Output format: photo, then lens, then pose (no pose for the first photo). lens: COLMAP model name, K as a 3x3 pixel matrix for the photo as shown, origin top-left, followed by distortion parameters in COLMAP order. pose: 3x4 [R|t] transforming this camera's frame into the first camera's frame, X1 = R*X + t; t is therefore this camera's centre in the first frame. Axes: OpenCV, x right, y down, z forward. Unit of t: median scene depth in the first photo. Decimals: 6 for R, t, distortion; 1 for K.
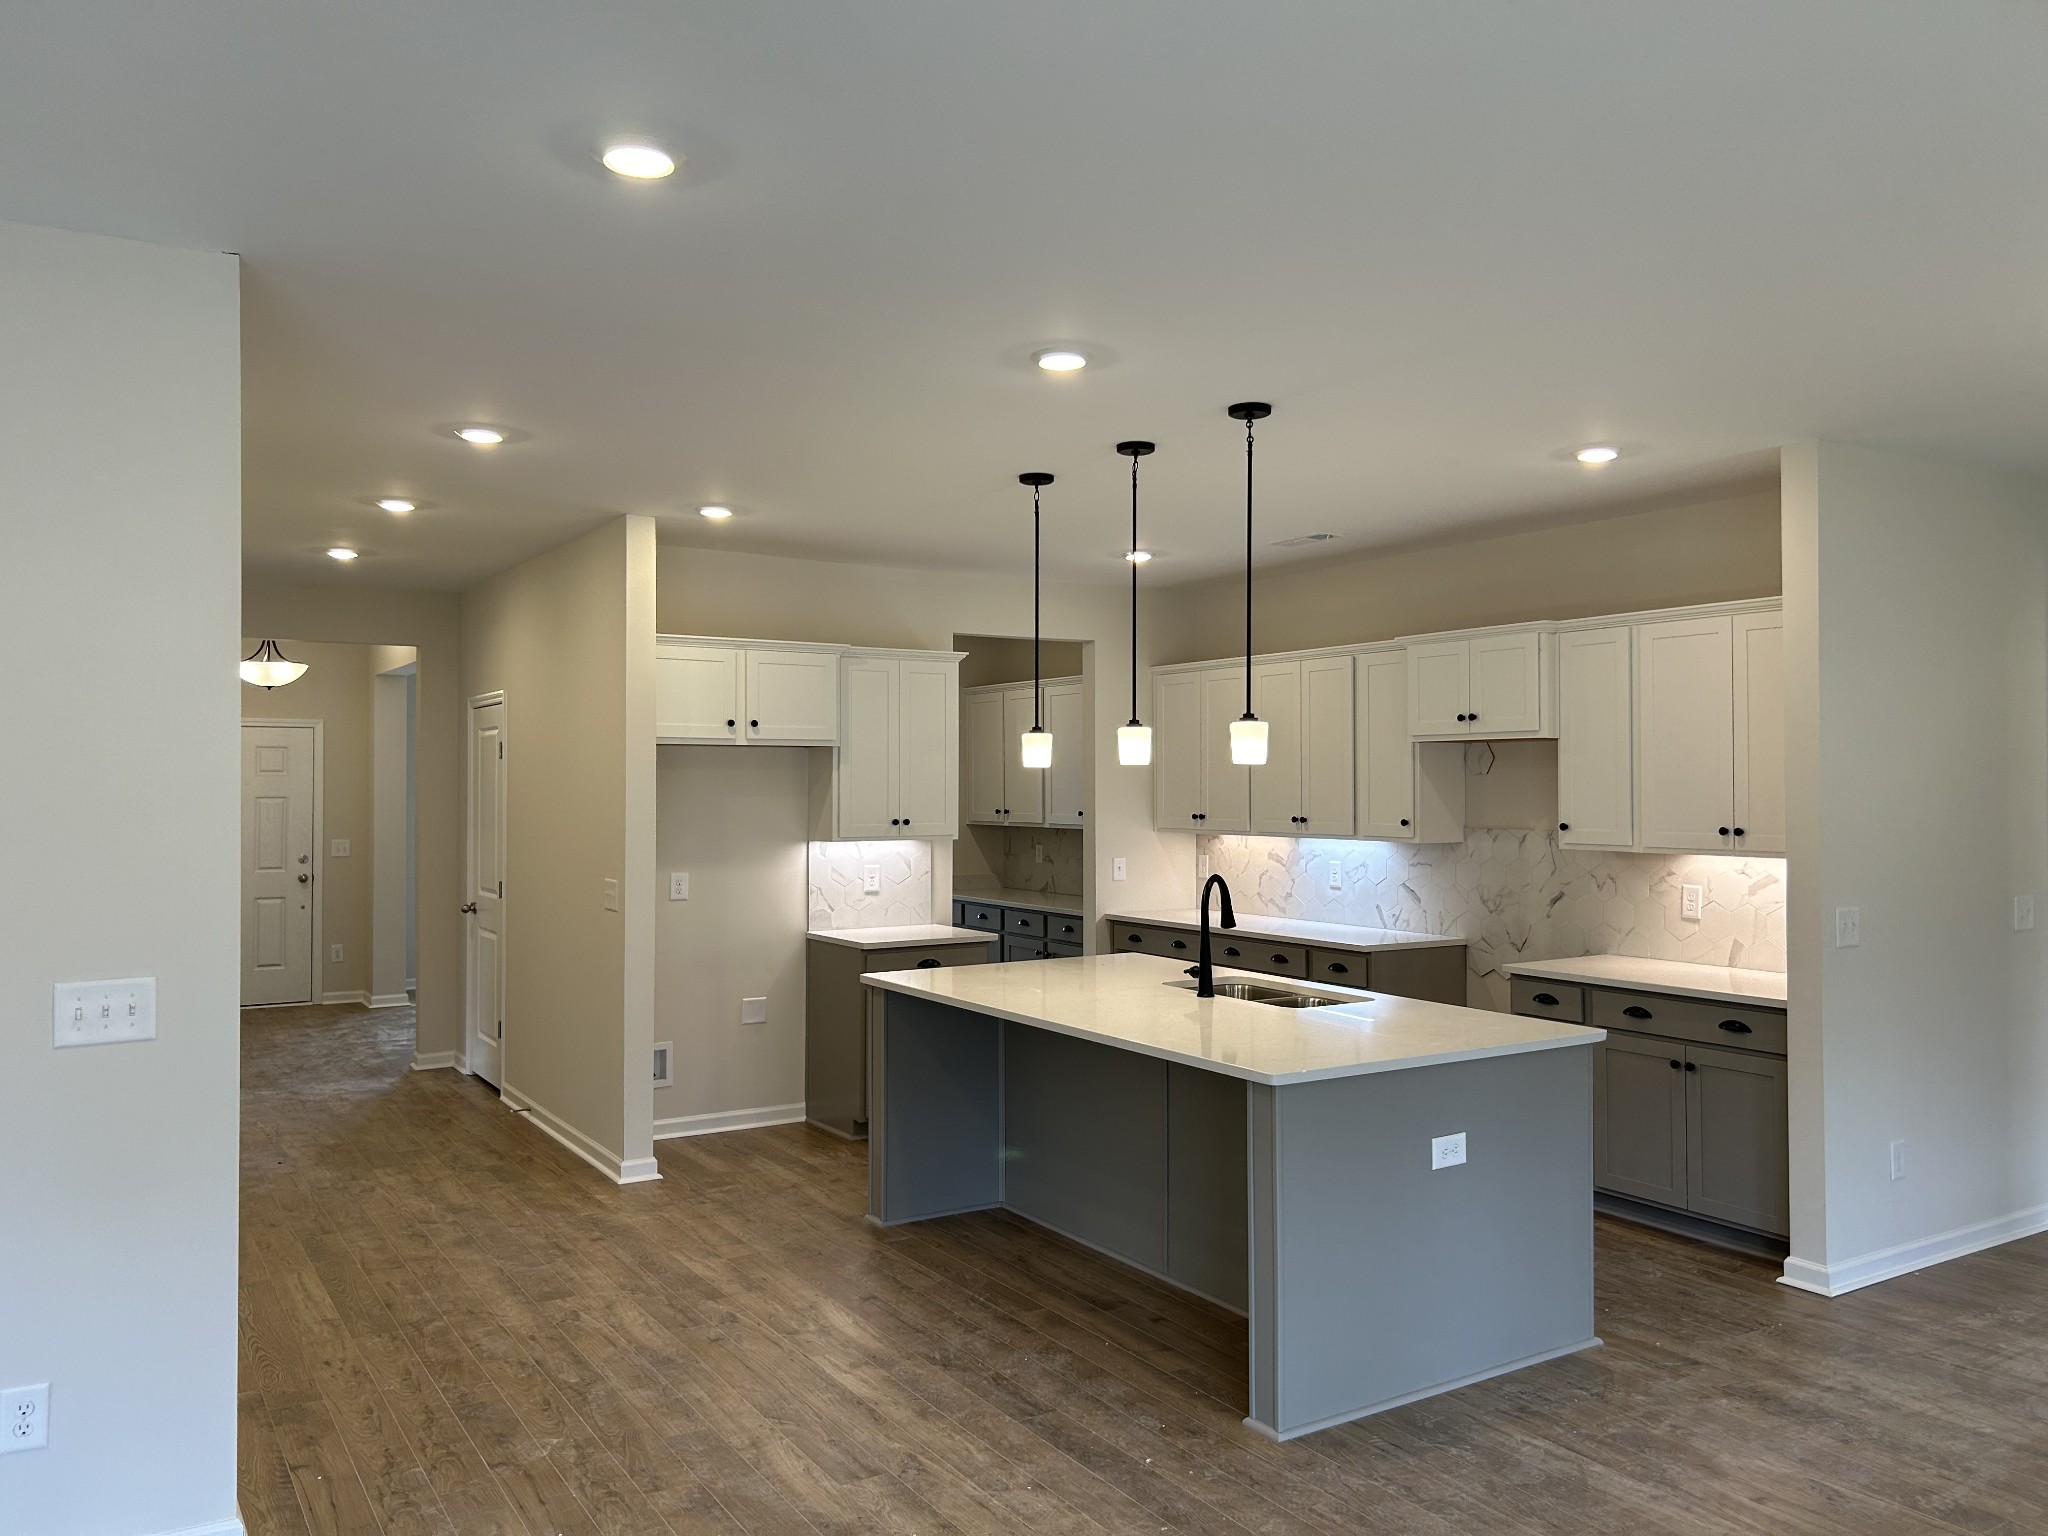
lens RADIAL K [[1544.2, 0, 1044.0], [0, 1544.2, 762.4], [0, 0, 1]] dist [0.053205, -0.058308]
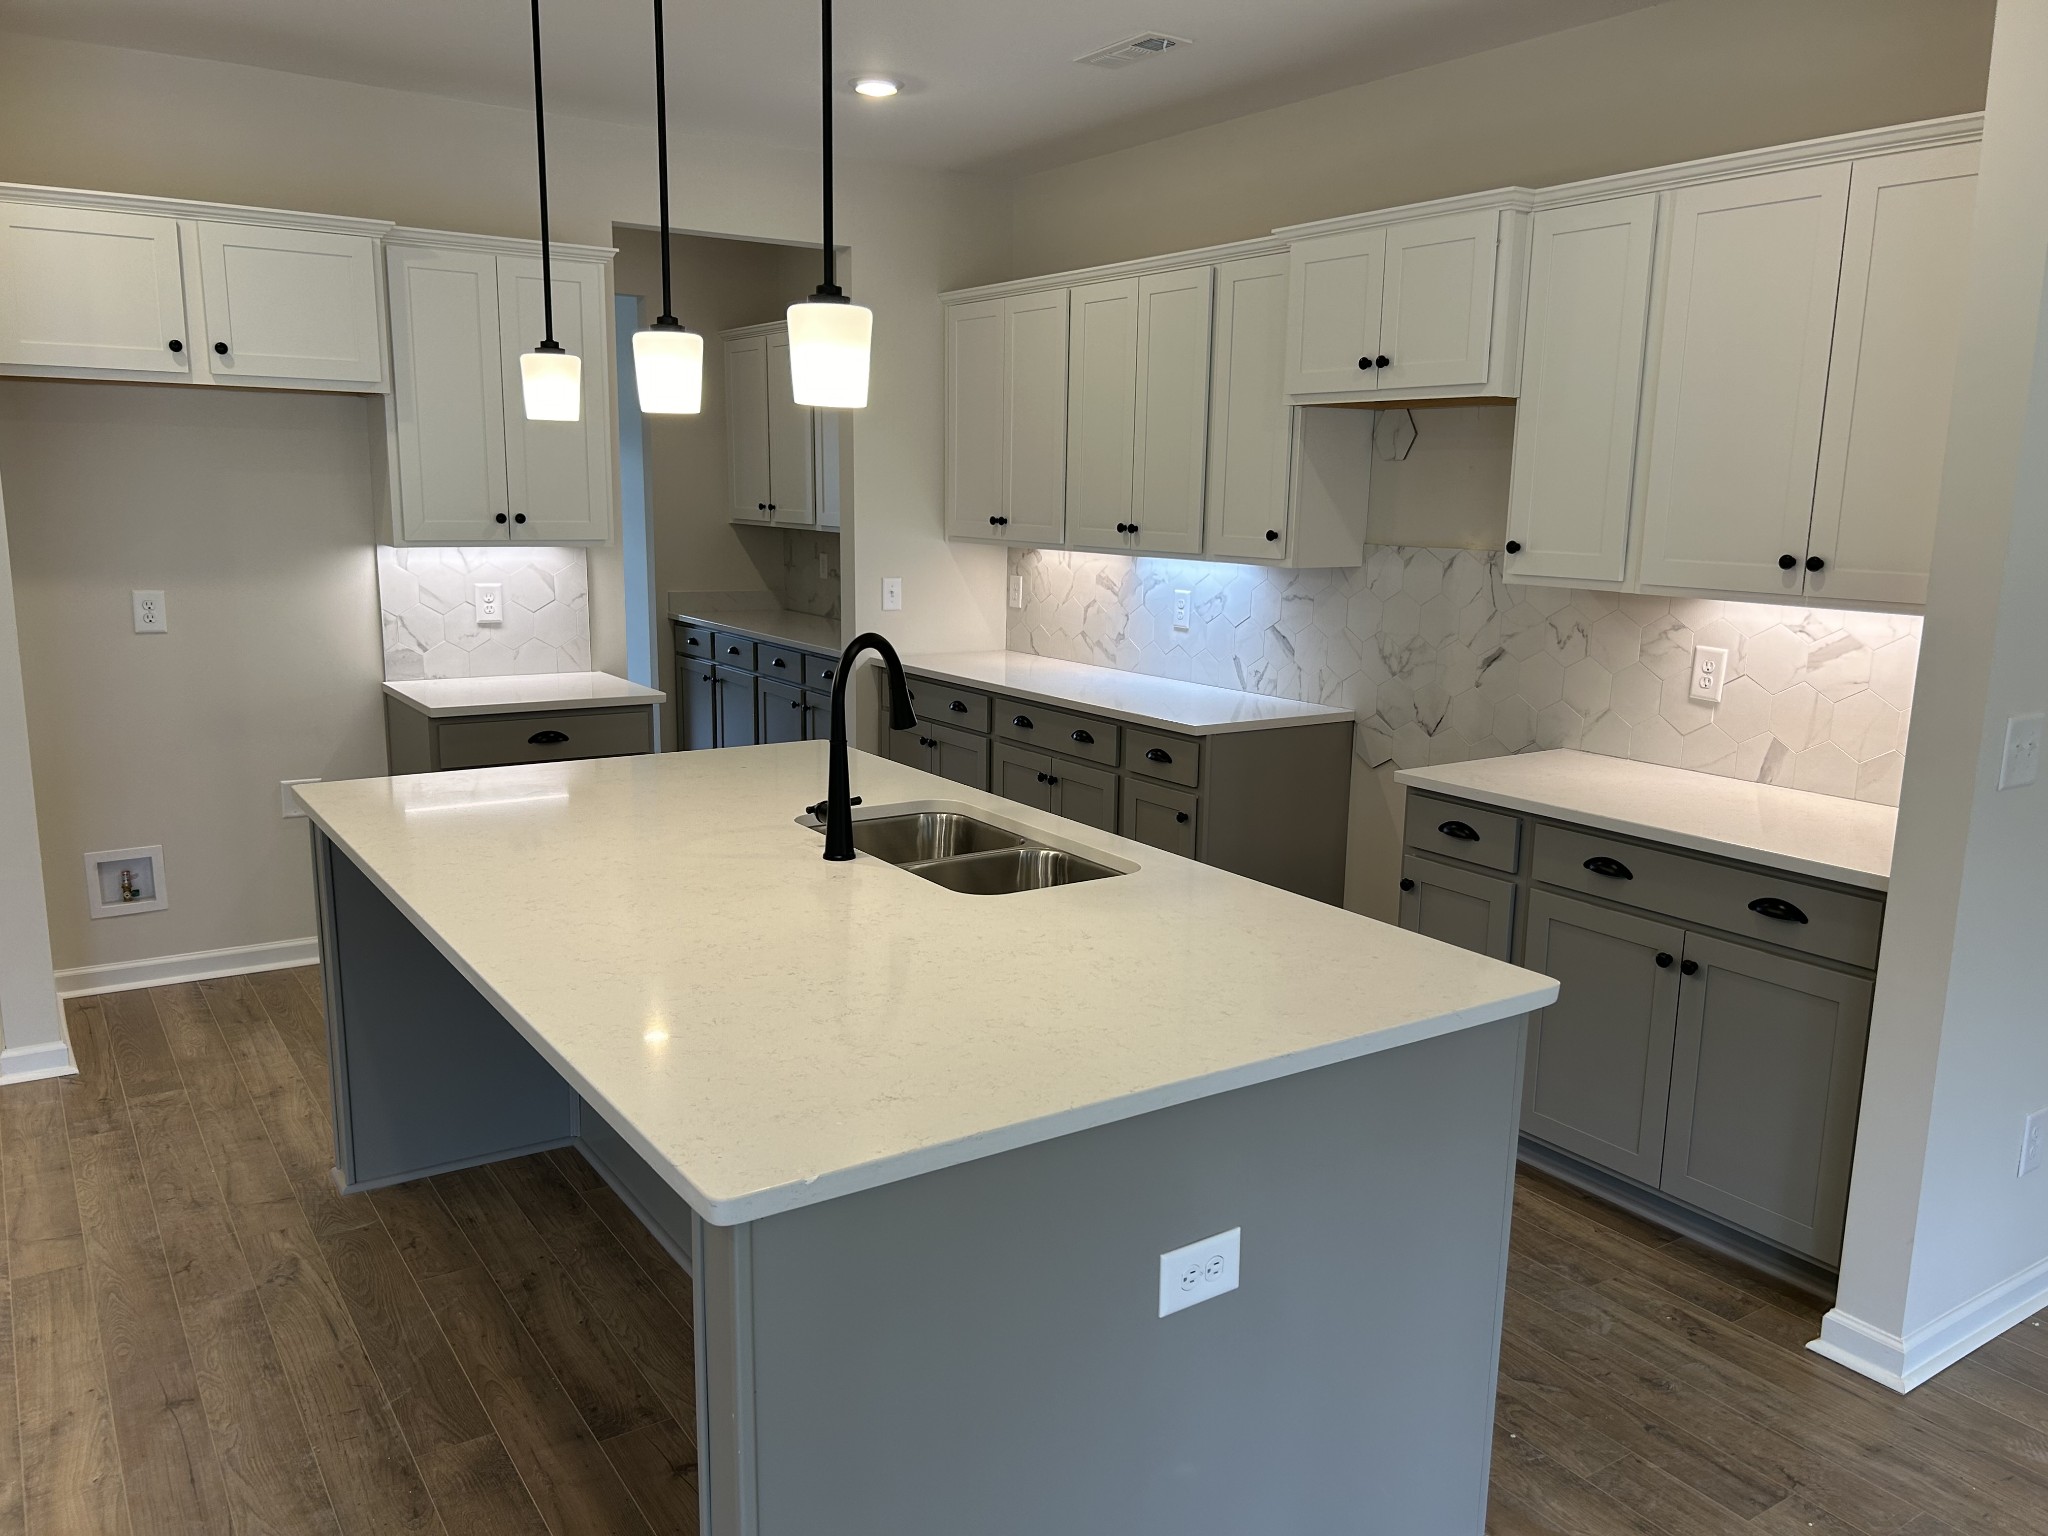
lens RADIAL K [[1544.2, 0, 1041.0], [0, 1544.2, 792.3], [0, 0, 1]] dist [0.053205, -0.058308]
pose [[0.999424, 0.013915, 0.030947, 0.128847], [-0.020107, 0.977539, 0.209793, 0.011064], [-0.027333, -0.210294, 0.977256, 0.380277]]
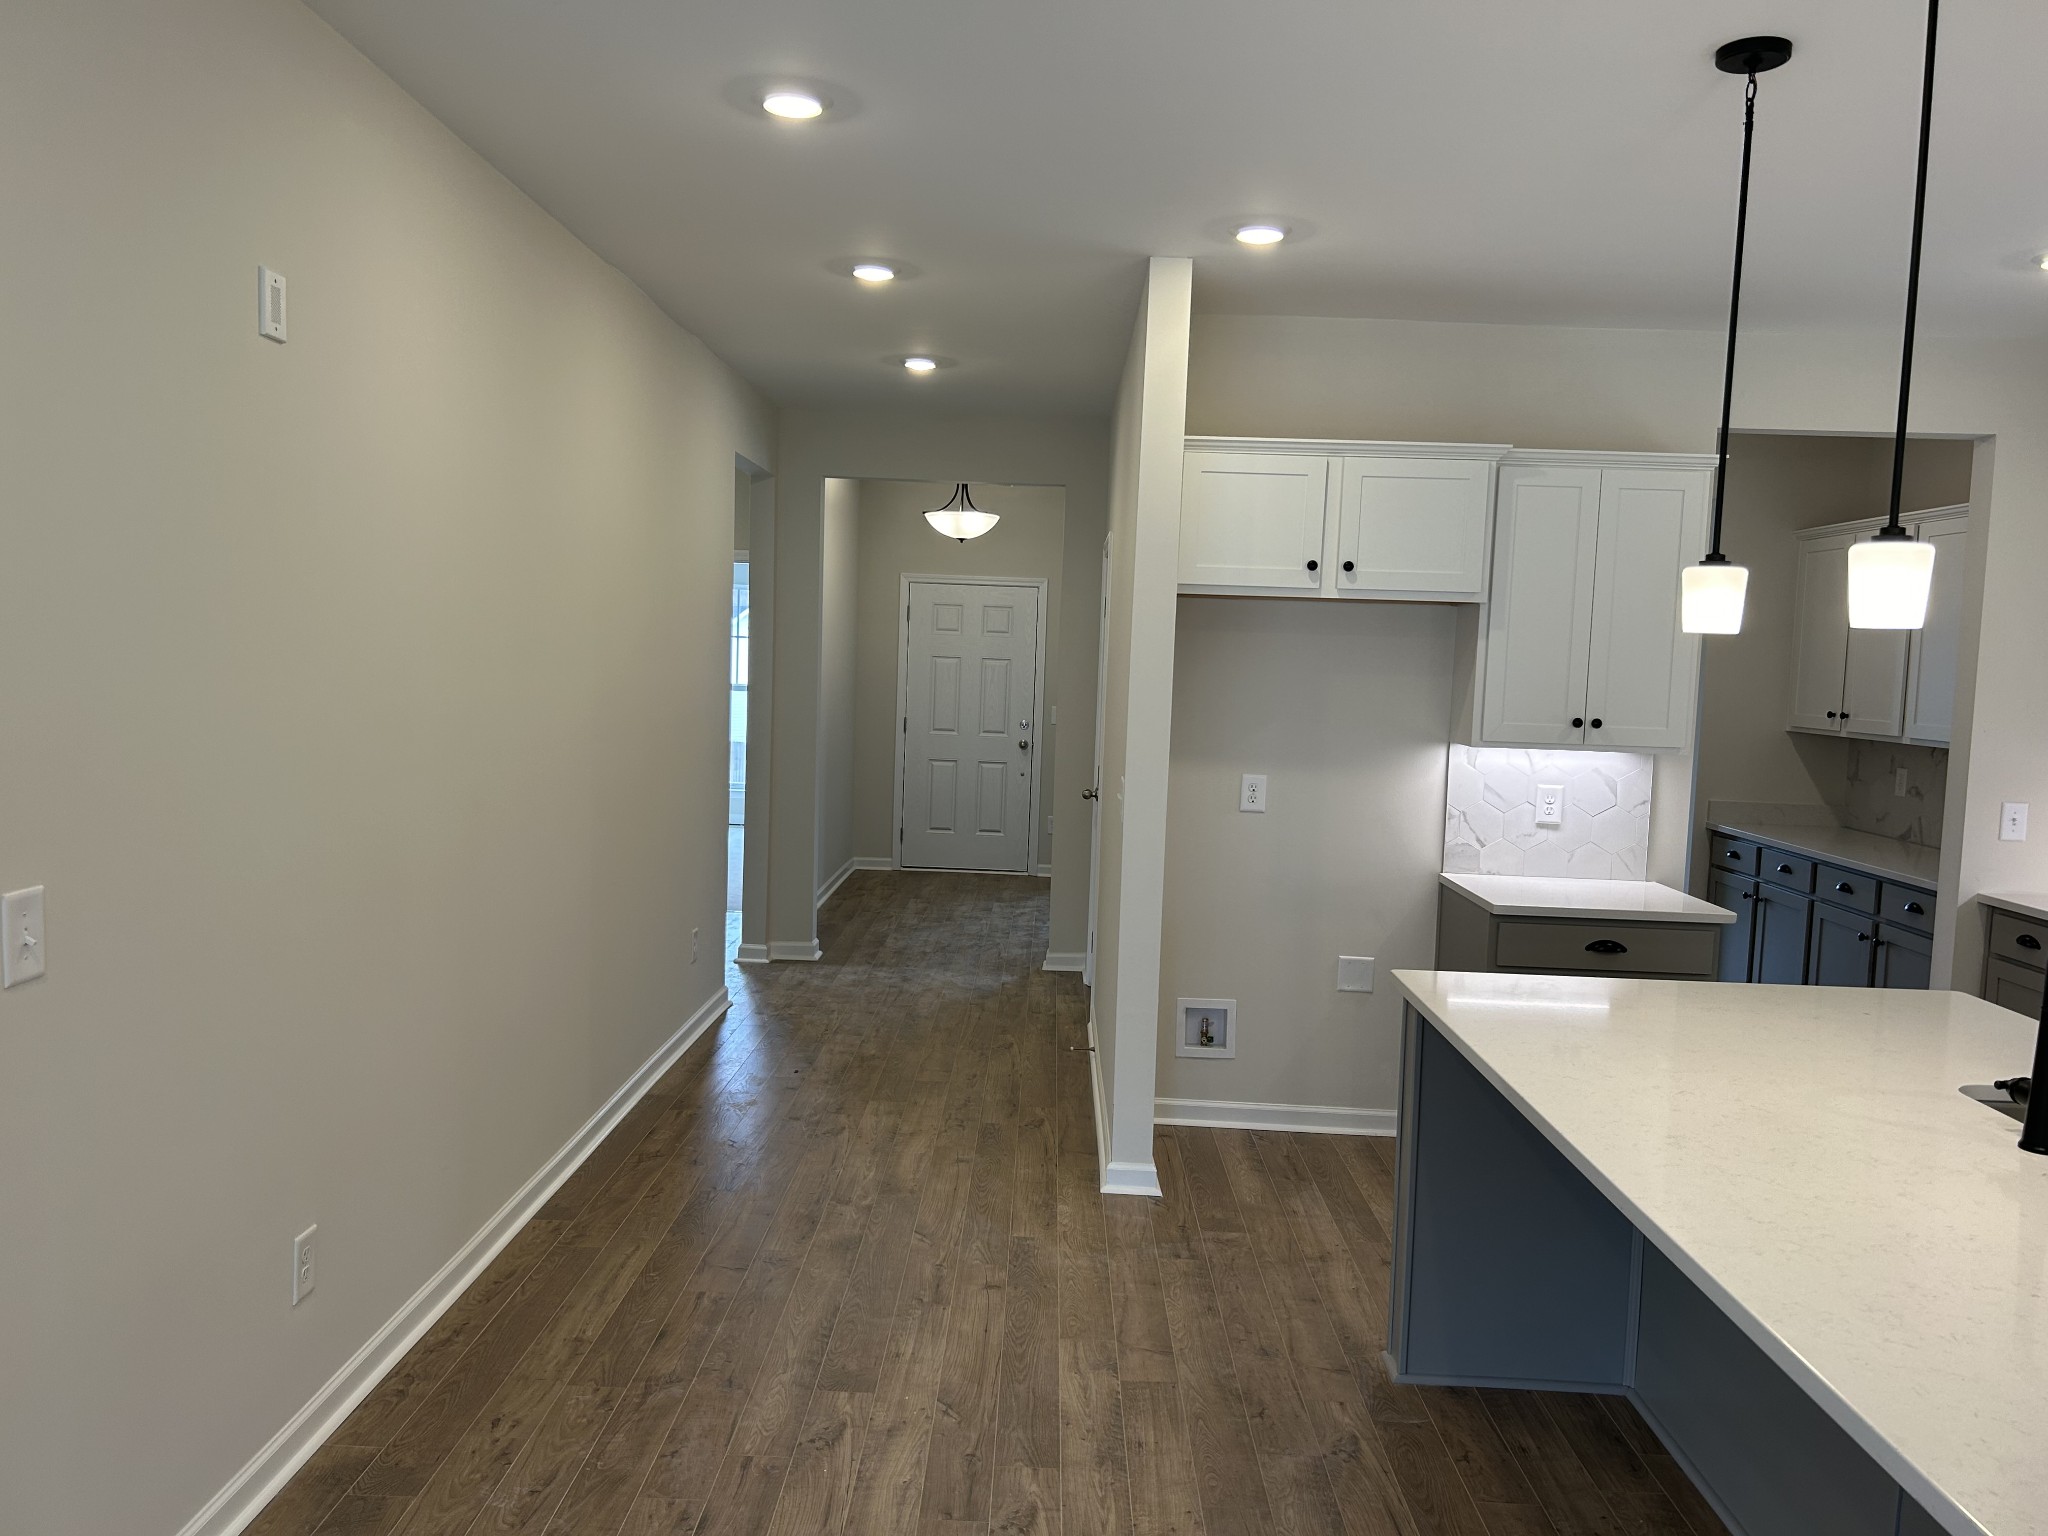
lens RADIAL K [[1544.2, 0, 1017.9], [0, 1544.2, 771.7], [0, 0, 1]] dist [0.053205, -0.058308]
pose [[0.831028, 0.074469, -0.551223, 0.080945], [-0.028664, 0.995414, 0.091264, 0.007279], [0.555491, -0.060042, 0.829352, 0.373765]]
